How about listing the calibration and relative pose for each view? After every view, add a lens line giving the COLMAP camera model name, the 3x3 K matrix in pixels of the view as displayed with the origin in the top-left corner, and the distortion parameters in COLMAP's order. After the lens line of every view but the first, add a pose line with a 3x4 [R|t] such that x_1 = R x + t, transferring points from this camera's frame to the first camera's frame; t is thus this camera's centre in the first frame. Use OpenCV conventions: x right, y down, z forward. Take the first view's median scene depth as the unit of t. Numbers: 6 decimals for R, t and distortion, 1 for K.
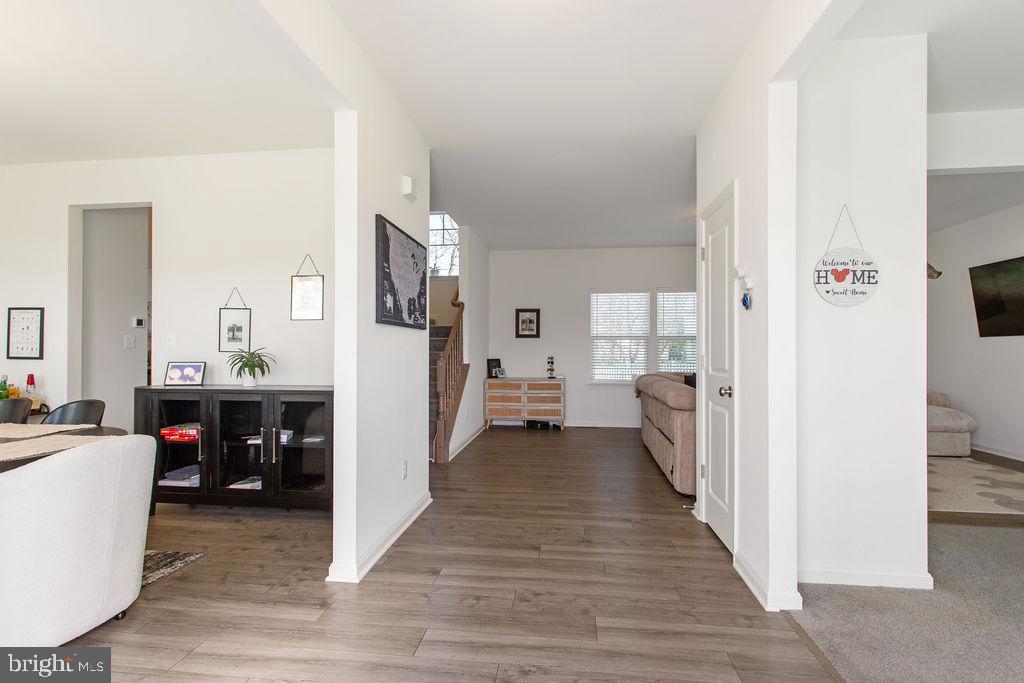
lens RADIAL K [[496.2, 0, 504.8], [0, 496.2, 346.9], [0, 0, 1]] dist [-0.002206, 0.002196]
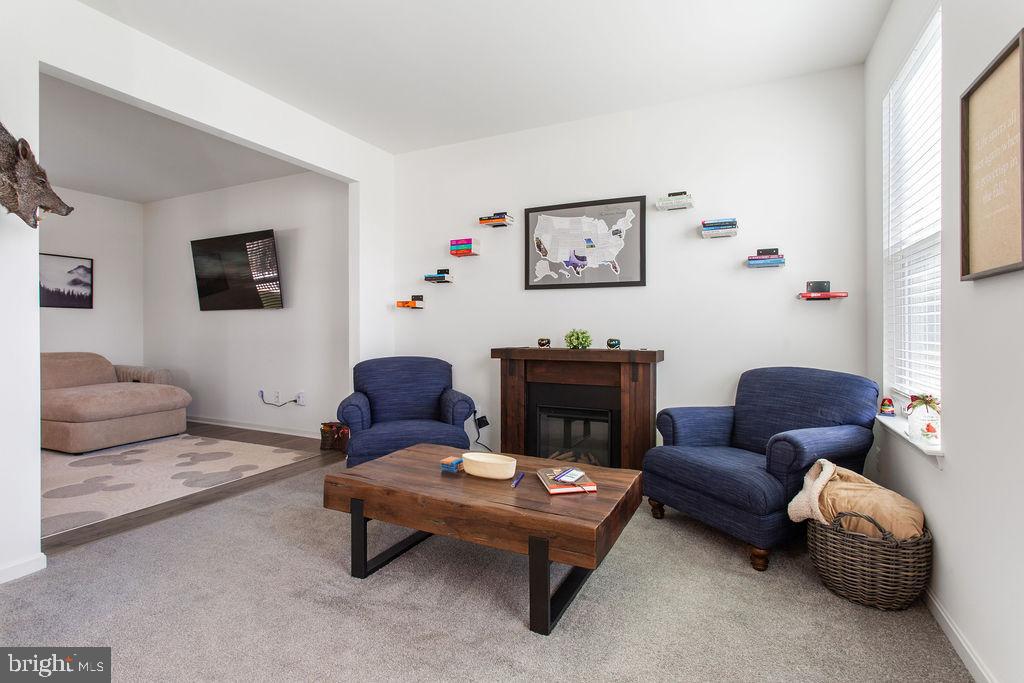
lens RADIAL K [[496.2, 0, 507.1], [0, 496.2, 333.4], [0, 0, 1]] dist [-0.002206, 0.002196]
pose [[0.321713, -0.010521, 0.946779, 0.314479], [-0.006671, 0.999888, 0.013378, 0.014322], [-0.946814, -0.010620, 0.321606, 0.131585]]
